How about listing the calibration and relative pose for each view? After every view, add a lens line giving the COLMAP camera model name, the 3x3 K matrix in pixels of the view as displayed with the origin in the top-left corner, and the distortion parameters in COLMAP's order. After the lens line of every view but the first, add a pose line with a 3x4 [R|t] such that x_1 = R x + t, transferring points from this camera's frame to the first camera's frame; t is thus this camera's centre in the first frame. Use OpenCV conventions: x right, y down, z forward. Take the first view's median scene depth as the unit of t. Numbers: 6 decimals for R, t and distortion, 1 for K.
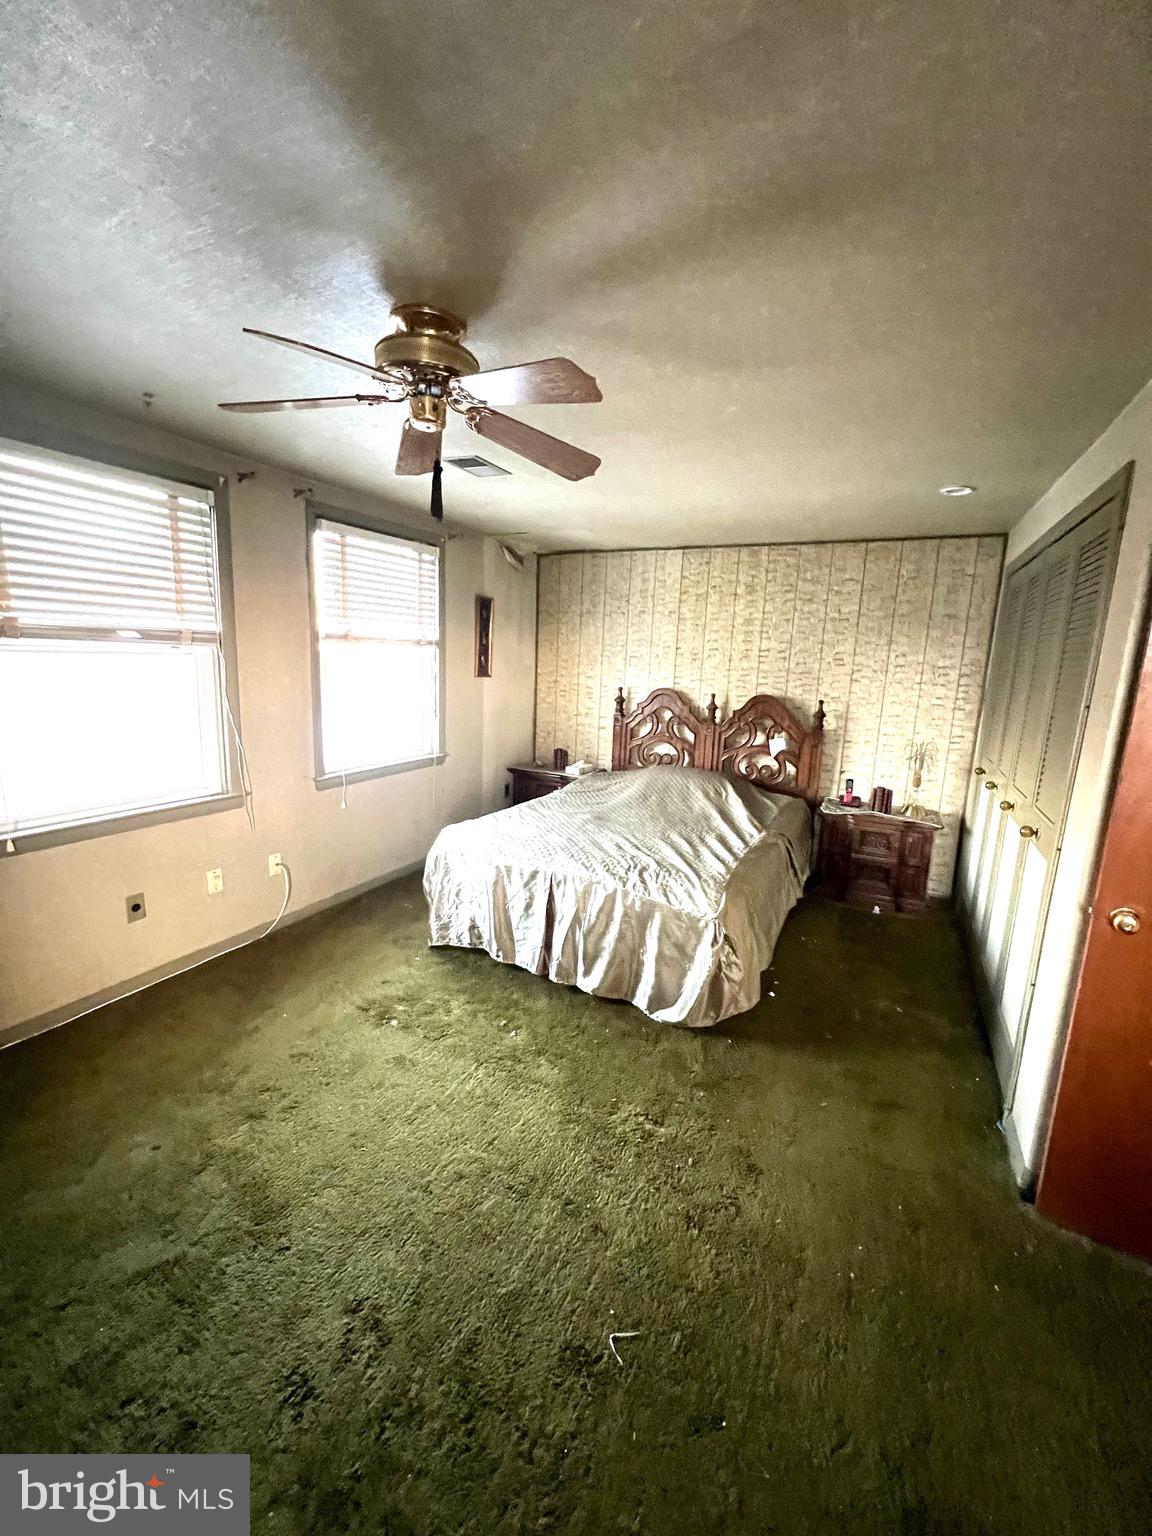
lens RADIAL K [[613.2, 0, 580.1], [0, 613.2, 767.0], [0, 0, 1]] dist [-0.002698, 0.000688]
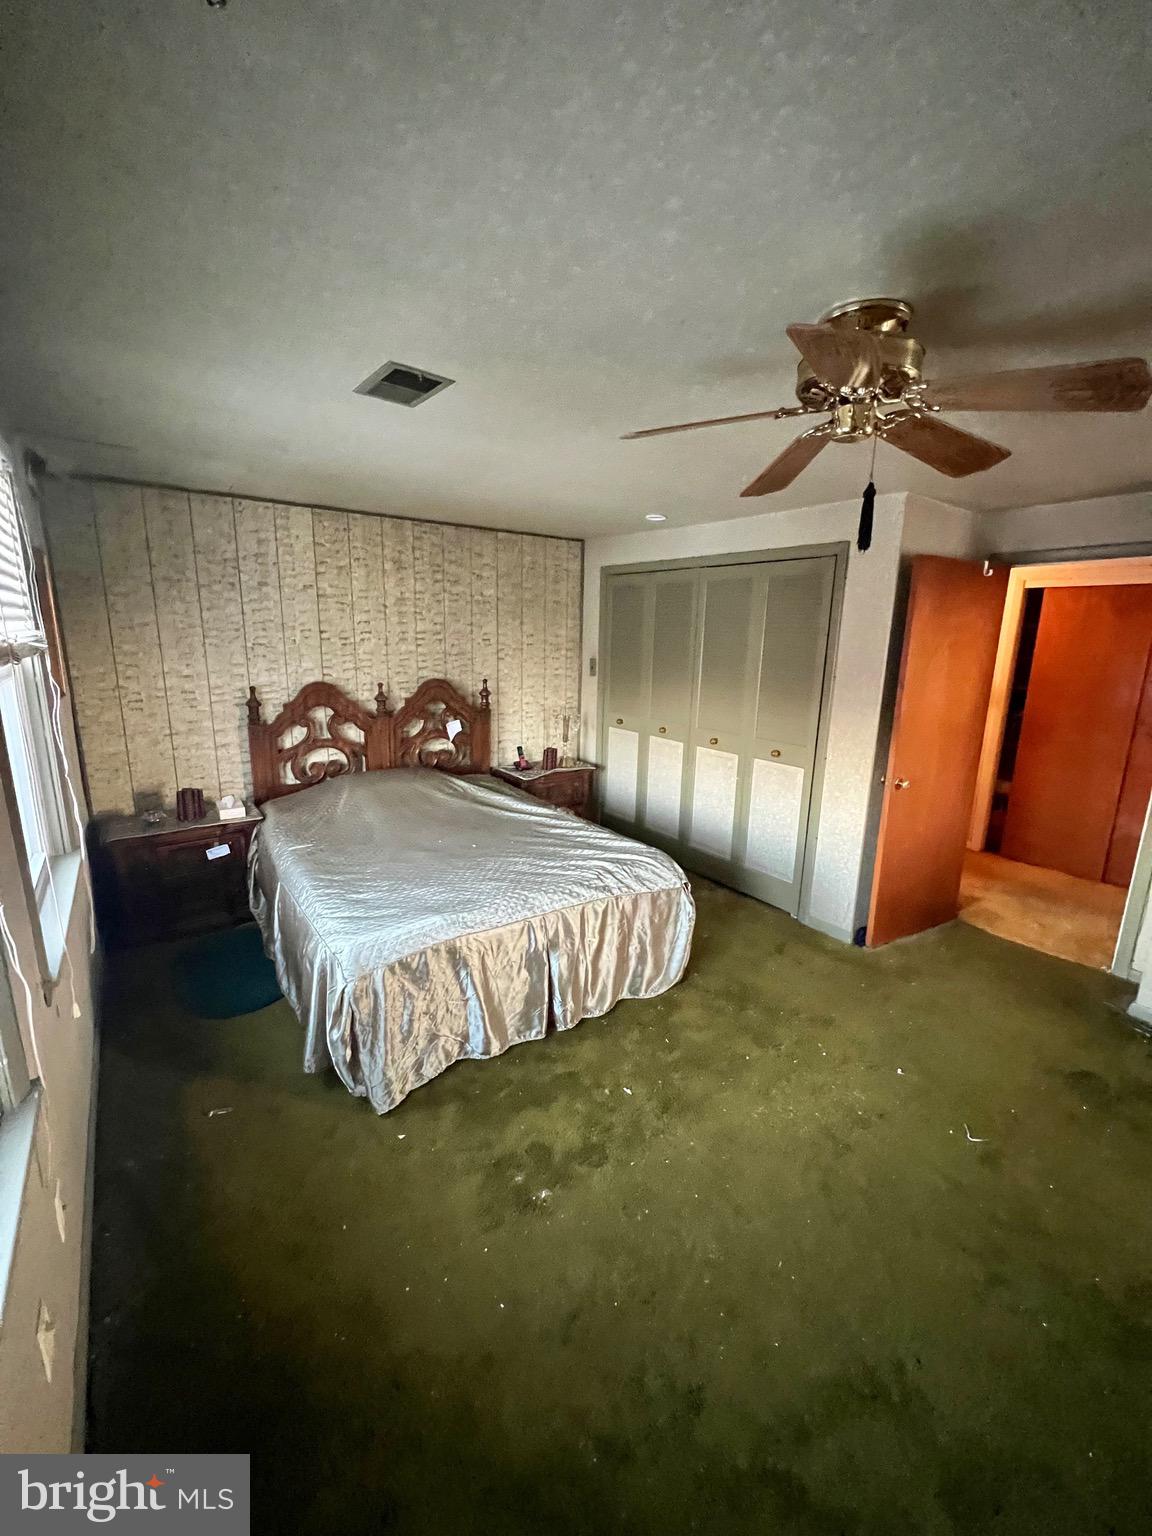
lens RADIAL K [[613.2, 0, 582.8], [0, 613.2, 765.1], [0, 0, 1]] dist [-0.002698, 0.000688]
pose [[0.443356, -0.221617, 0.868517, -0.457344], [0.157964, 0.973106, 0.167667, -0.108701], [-0.882317, 0.062858, 0.466440, 0.342795]]
